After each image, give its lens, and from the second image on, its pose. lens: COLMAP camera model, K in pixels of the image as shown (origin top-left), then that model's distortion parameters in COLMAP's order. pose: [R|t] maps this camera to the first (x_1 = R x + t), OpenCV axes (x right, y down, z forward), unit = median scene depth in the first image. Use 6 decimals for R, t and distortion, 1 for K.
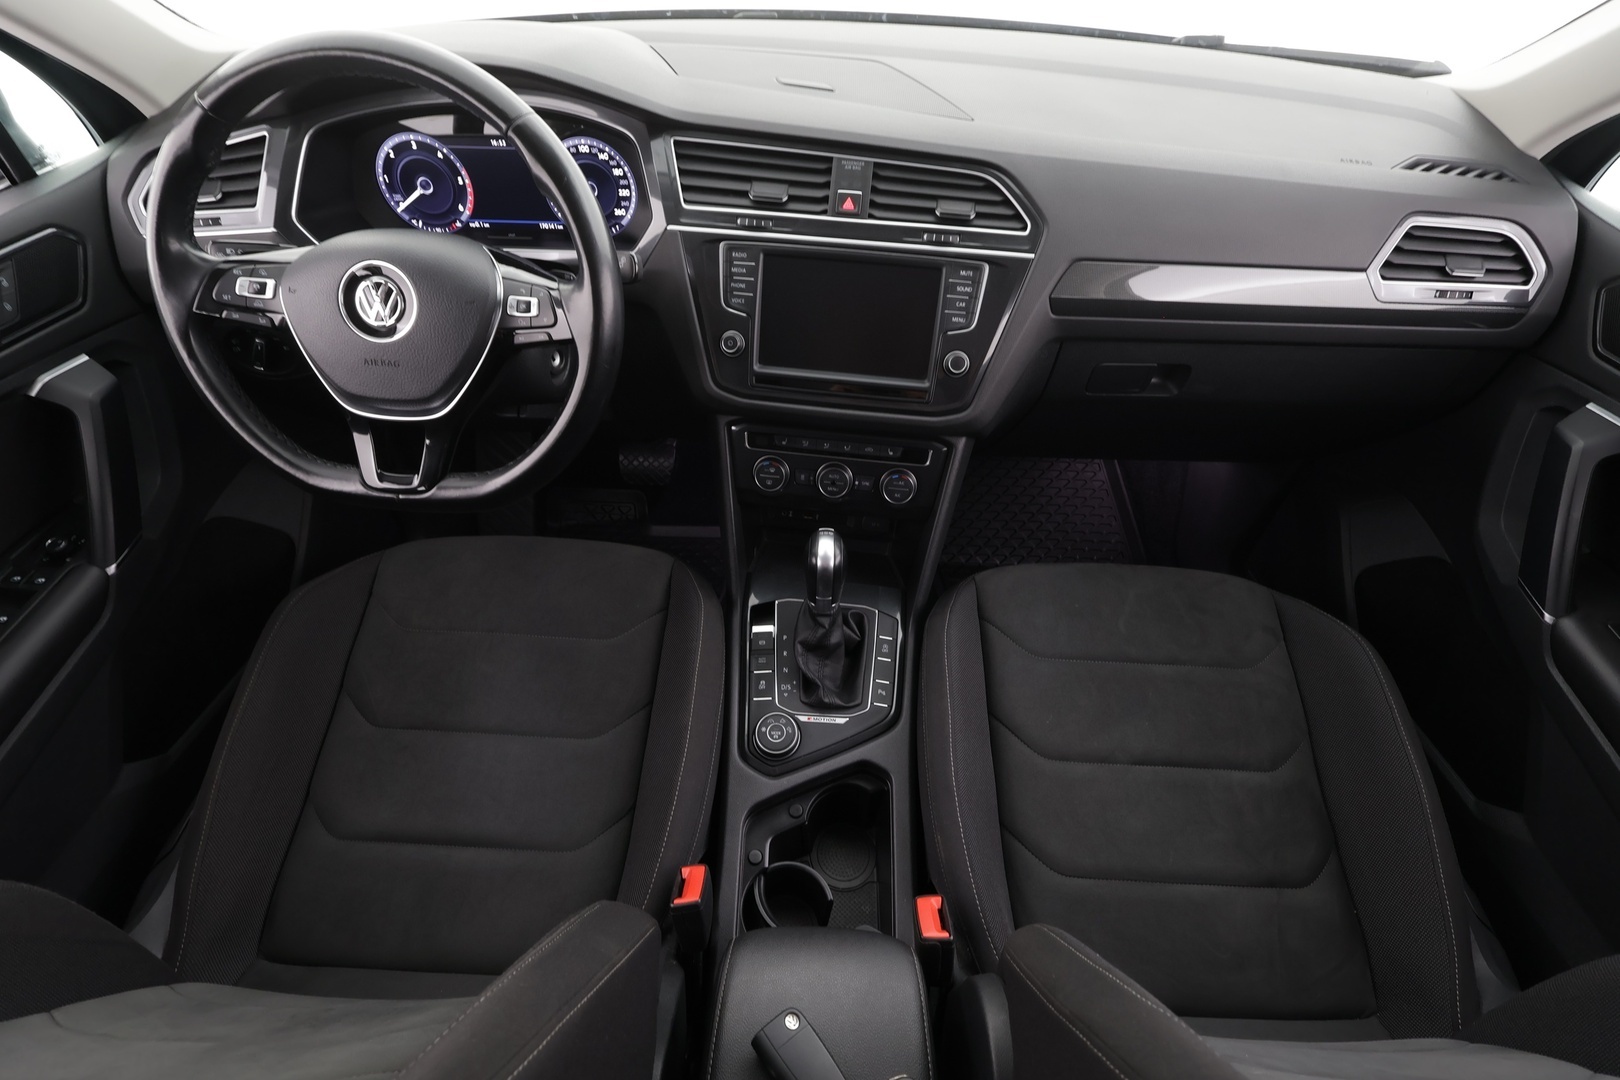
lens RADIAL K [[740.1, 0, 805.7], [0, 740.1, 543.7], [0, 0, 1]] dist [-0.001924, 0.000604]
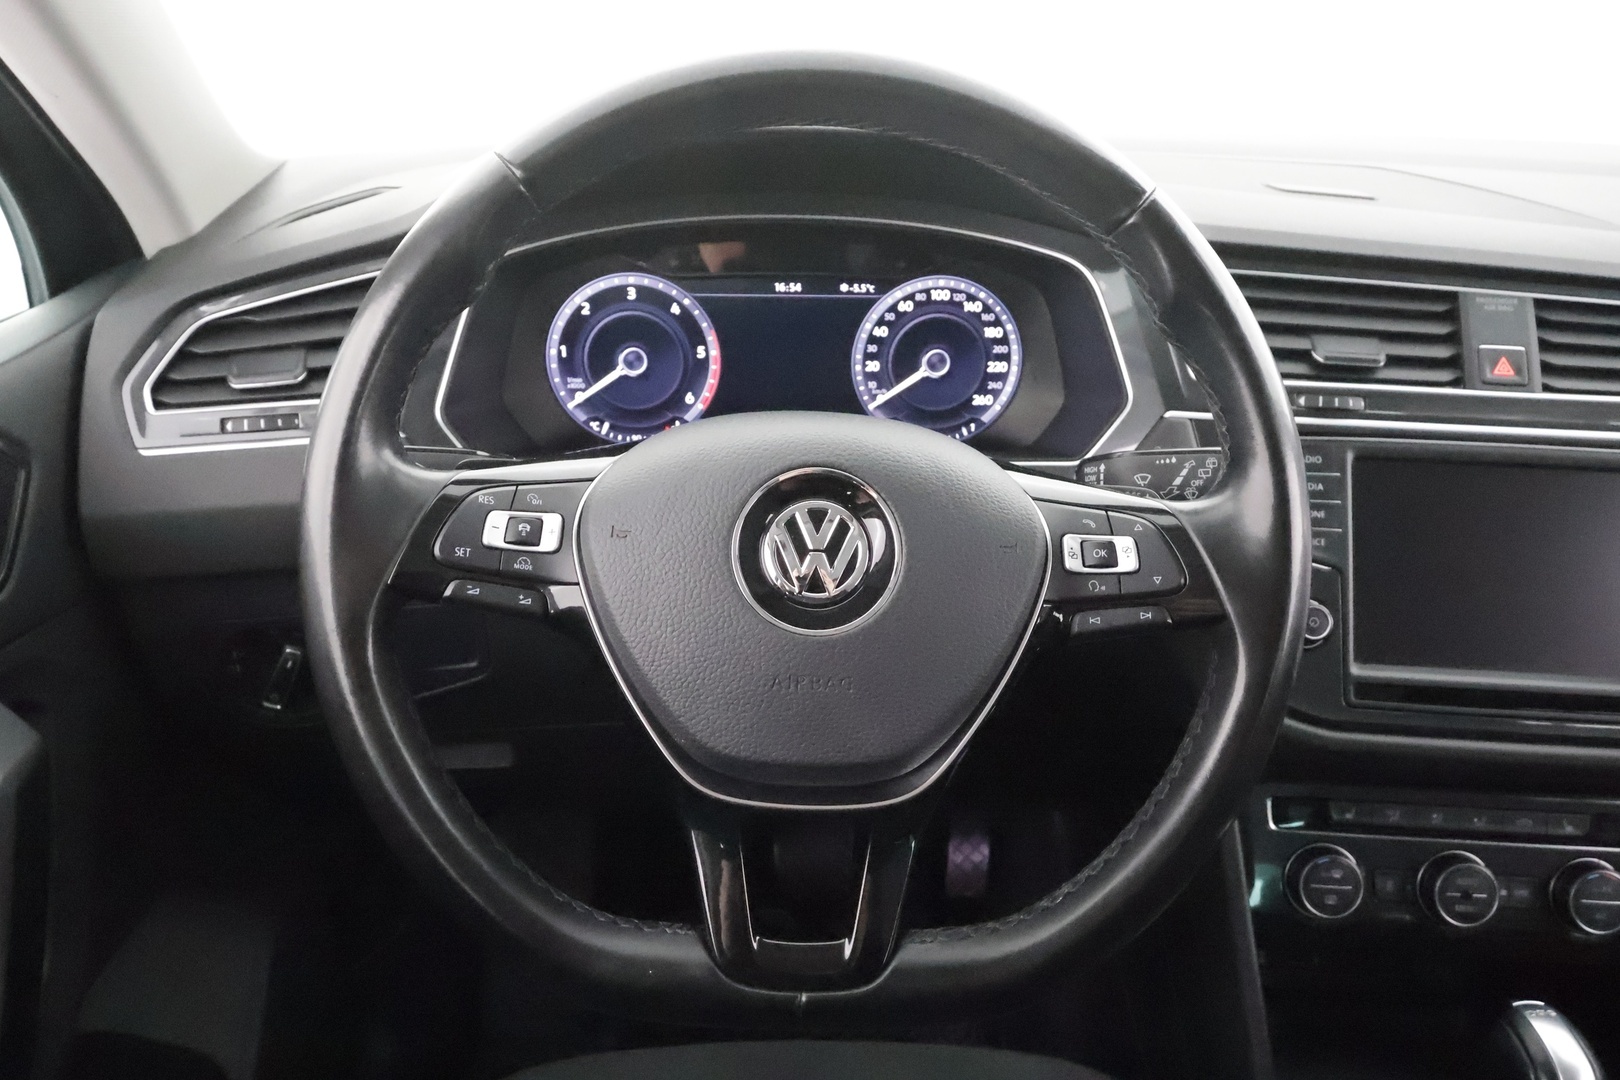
lens RADIAL K [[1191.3, 0, 806.2], [0, 1191.3, 545.7], [0, 0, 1]] dist [-0.005703, 0.000071]
pose [[0.997157, -0.027389, 0.070203, -0.470200], [0.049349, 0.941396, -0.333675, -0.063214], [-0.056950, 0.336191, 0.940070, 0.228338]]
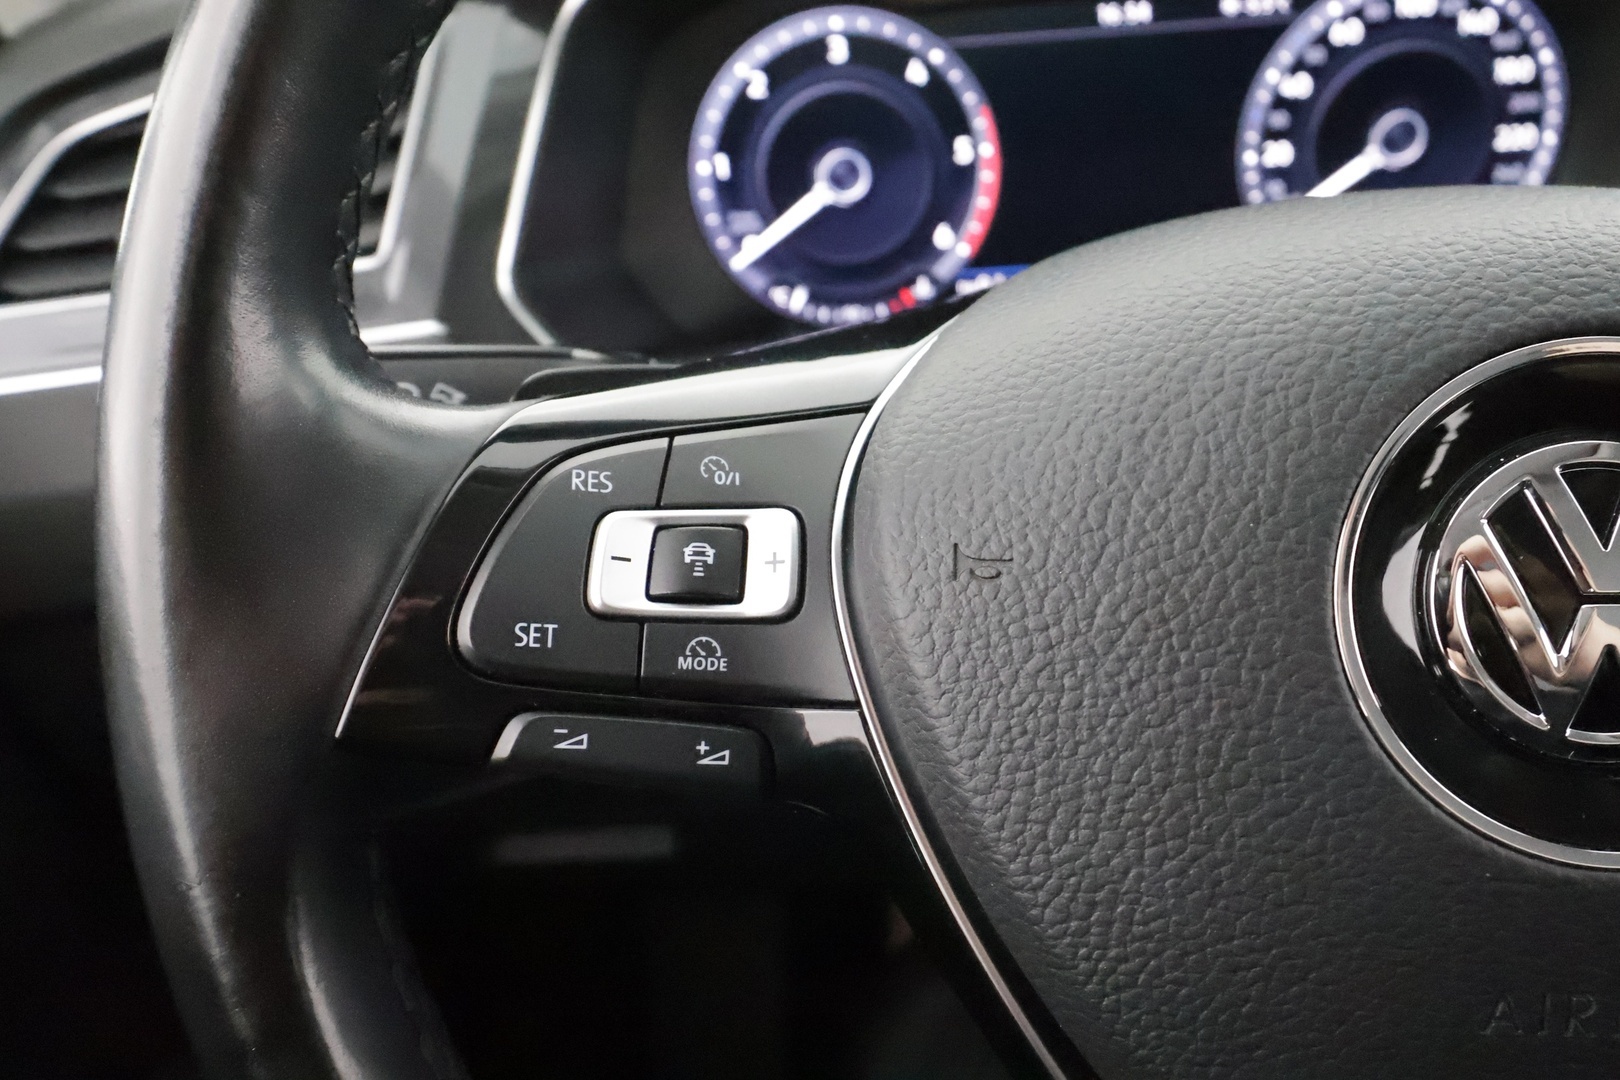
lens RADIAL K [[1269.3, 0, 808.1], [0, 1269.3, 540.6], [0, 0, 1]] dist [0.011167, 0.010378]
pose [[0.996102, -0.073144, -0.049293, -0.533338], [0.057610, 0.962705, -0.264347, -0.208040], [0.066790, 0.260477, 0.963167, 0.551060]]
